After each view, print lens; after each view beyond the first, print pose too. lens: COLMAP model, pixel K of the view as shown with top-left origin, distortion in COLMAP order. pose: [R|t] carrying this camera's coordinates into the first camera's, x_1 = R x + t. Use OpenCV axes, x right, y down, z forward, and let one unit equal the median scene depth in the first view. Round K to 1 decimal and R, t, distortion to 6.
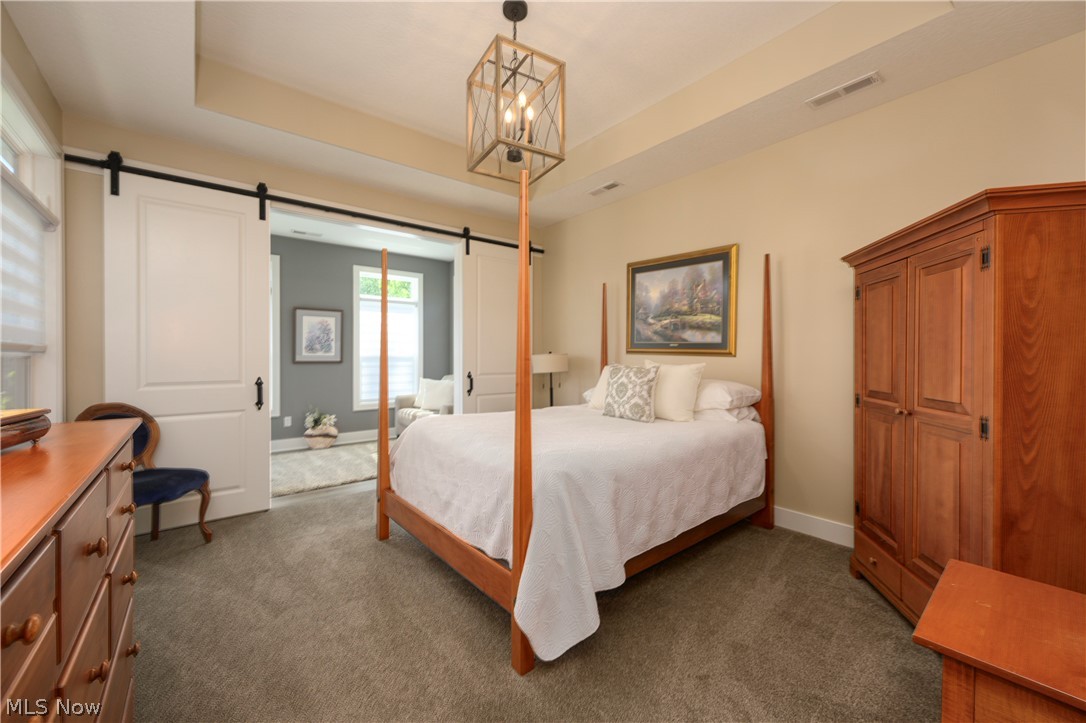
lens RADIAL K [[424.0, 0, 543.1], [0, 424.0, 361.3], [0, 0, 1]] dist [0.000236, -0.000211]
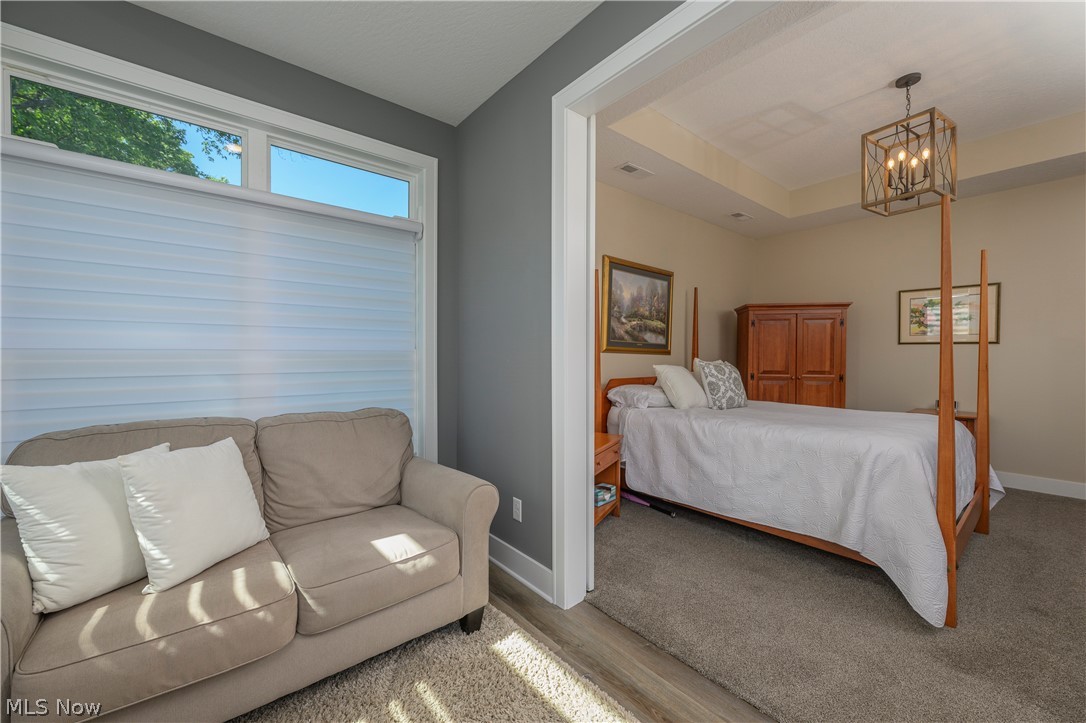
lens RADIAL K [[424.0, 0, 542.0], [0, 424.0, 354.0], [0, 0, 1]] dist [0.000236, -0.000211]
pose [[-0.010484, -0.019740, 0.999750, -0.801660], [-0.000346, 0.999805, 0.019737, -0.036268], [-0.999945, -0.000139, -0.010489, 1.272897]]
